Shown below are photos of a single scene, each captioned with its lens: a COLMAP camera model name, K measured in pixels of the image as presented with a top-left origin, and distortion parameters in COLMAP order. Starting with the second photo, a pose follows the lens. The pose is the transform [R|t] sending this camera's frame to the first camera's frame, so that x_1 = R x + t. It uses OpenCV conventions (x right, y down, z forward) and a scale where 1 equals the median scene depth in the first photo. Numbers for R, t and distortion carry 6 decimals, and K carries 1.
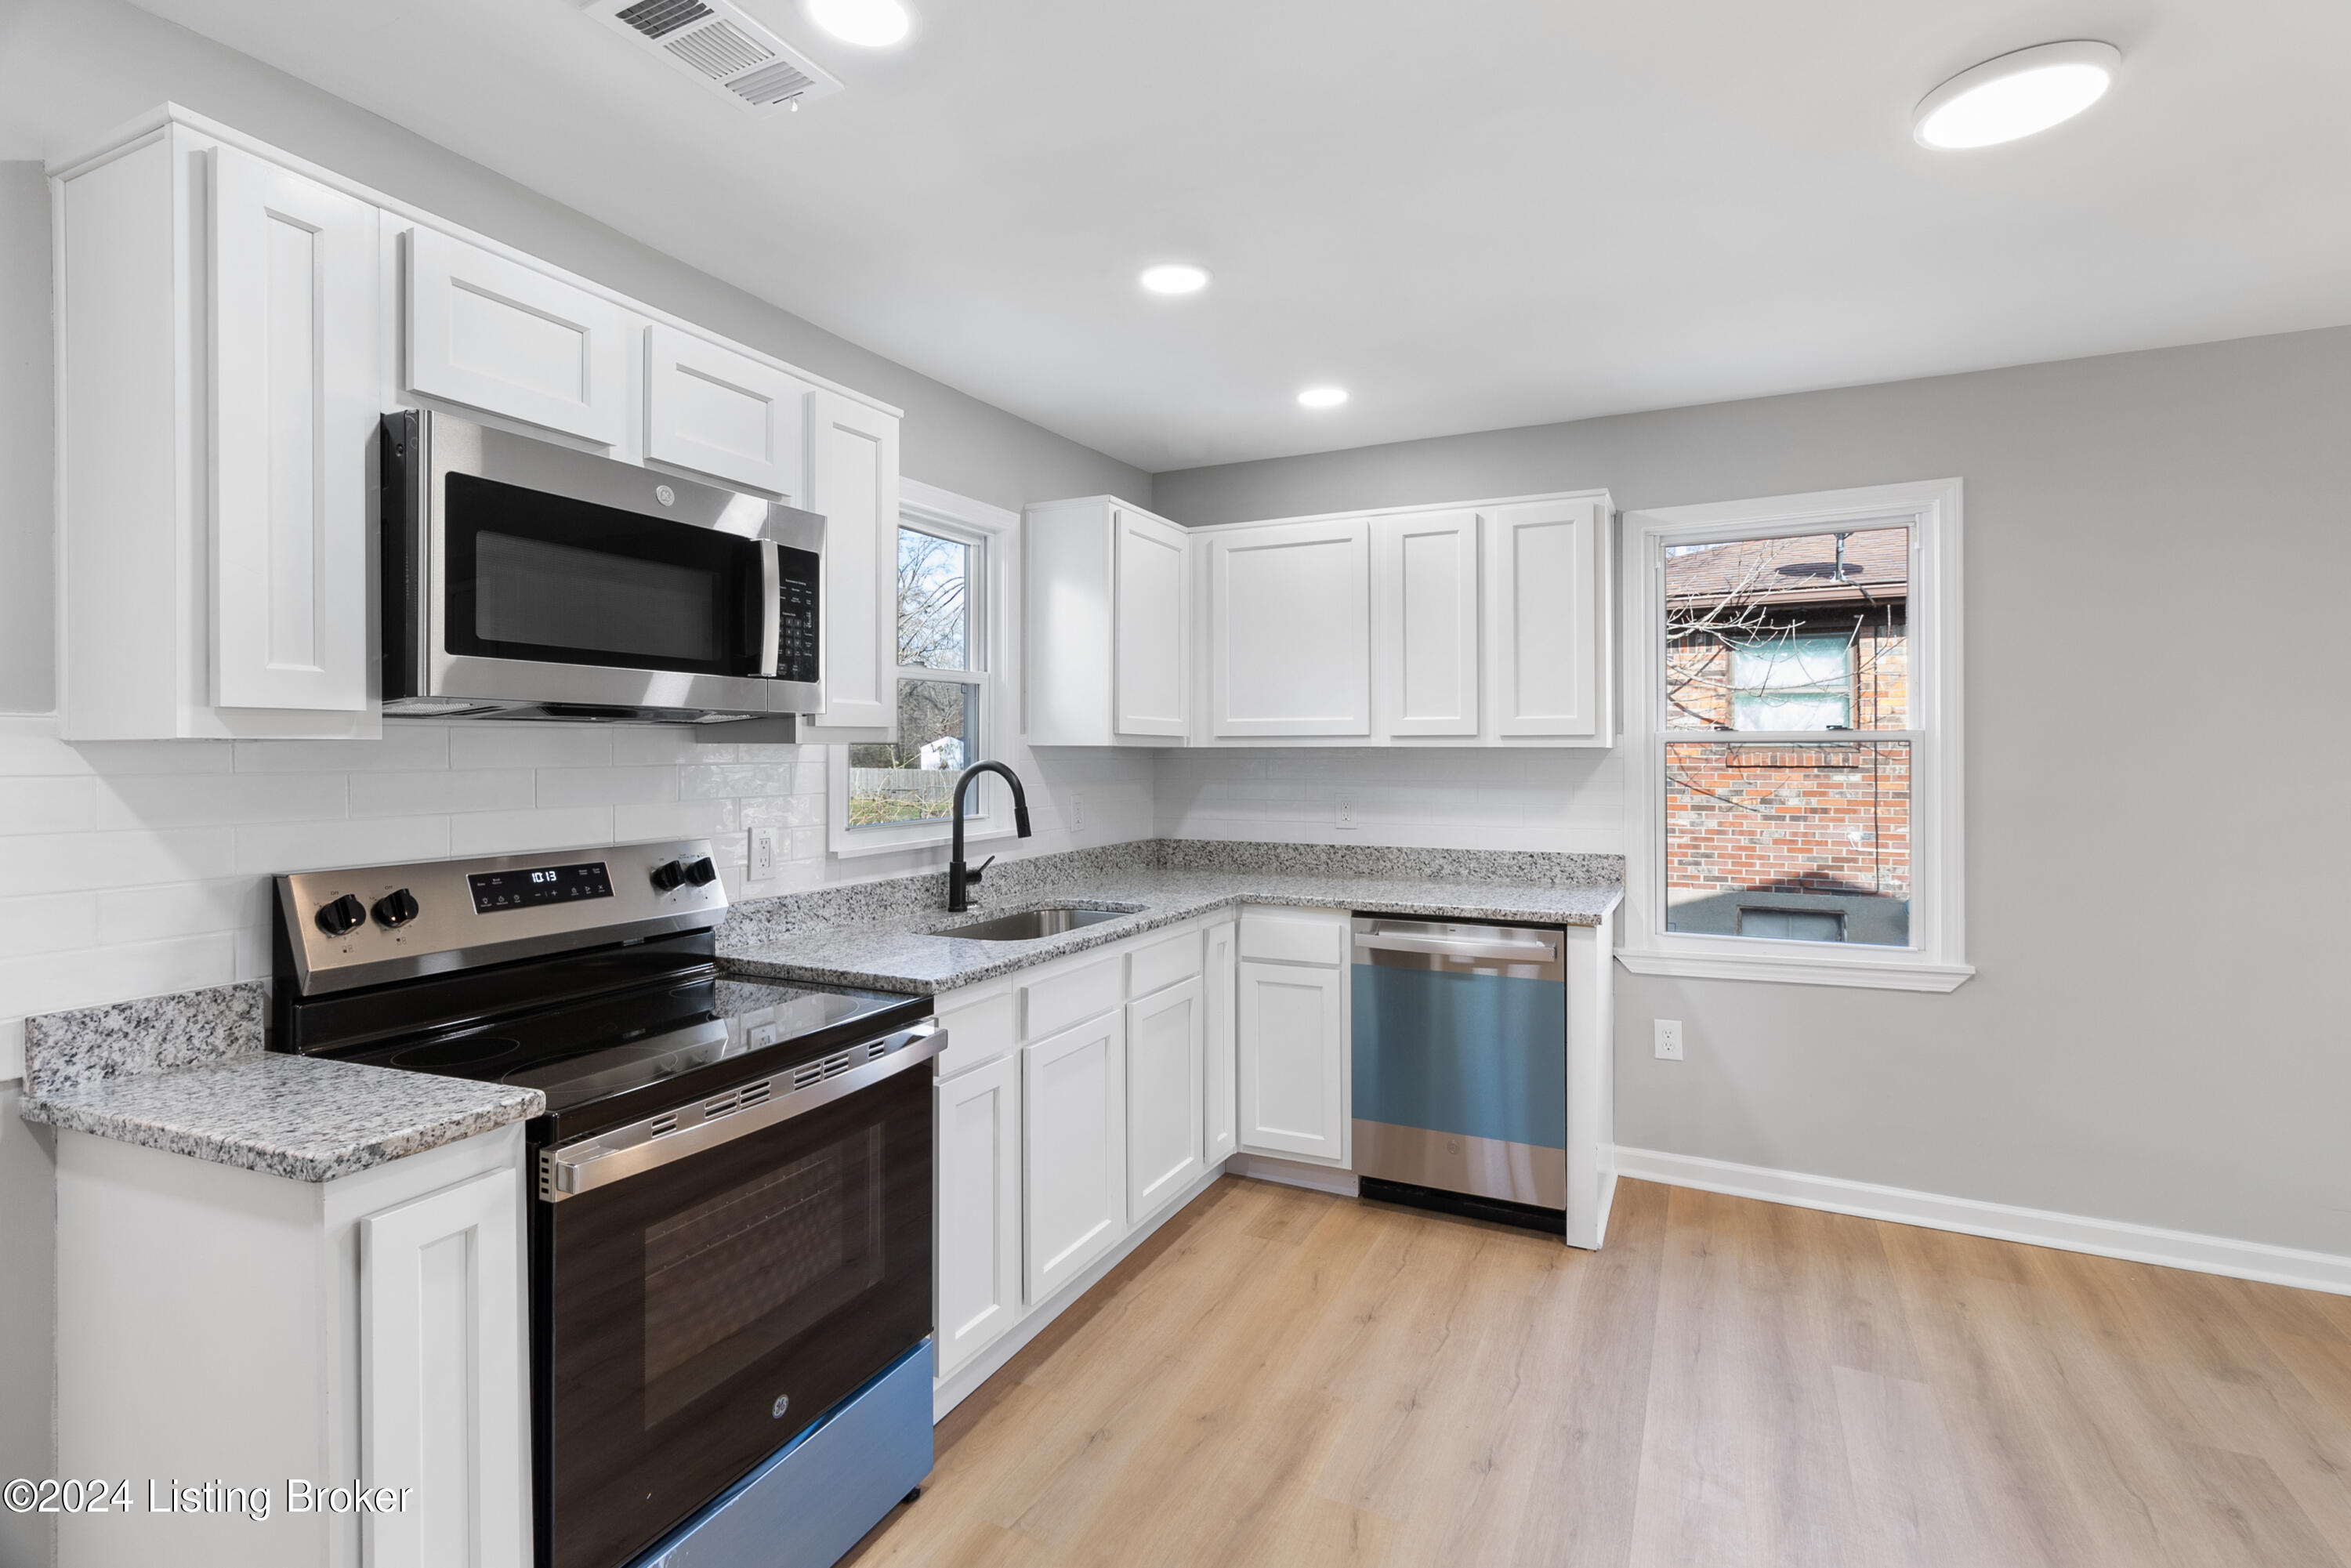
lens RADIAL K [[1078.3, 0, 1201.9], [0, 1078.3, 772.4], [0, 0, 1]] dist [0.003271, 0.000687]
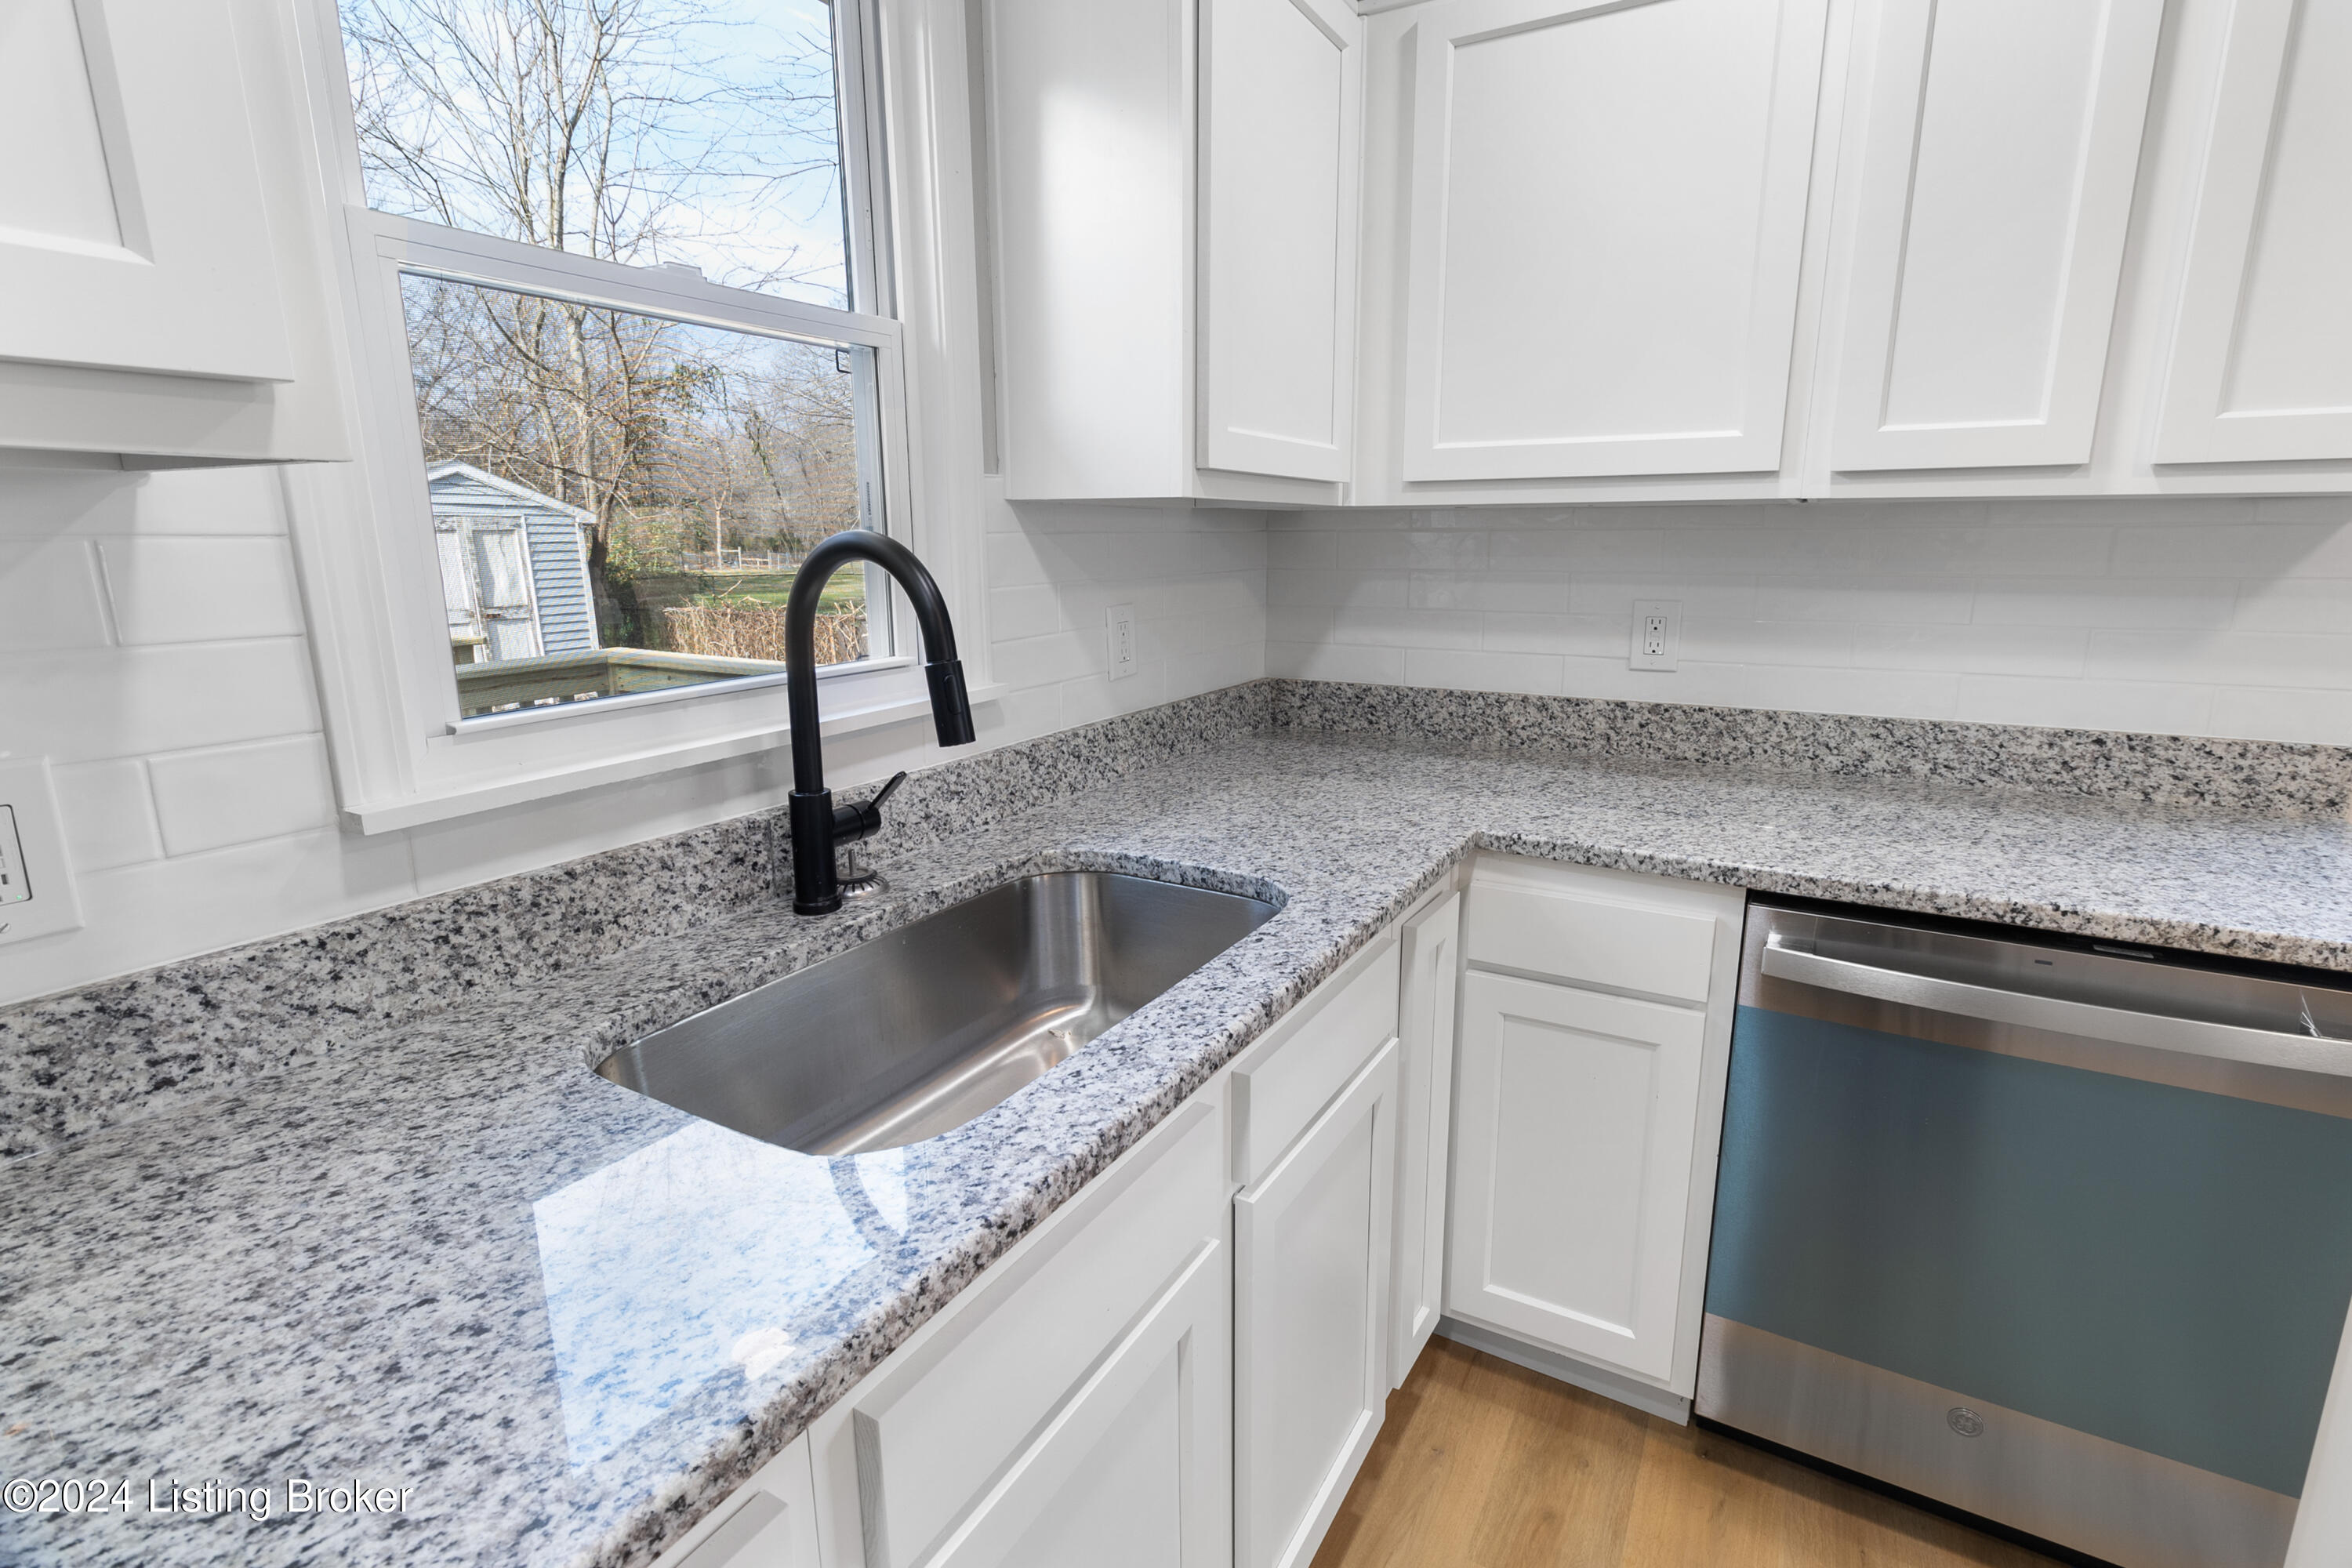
lens RADIAL K [[1078.8, 0, 1202.4], [0, 1078.8, 772.4], [0, 0, 1]] dist [0.003271, 0.000687]
pose [[0.997438, 0.011762, -0.070566, -0.047270], [0.002590, 0.979806, 0.199931, -0.003158], [0.071493, -0.199602, 0.977266, 0.559587]]
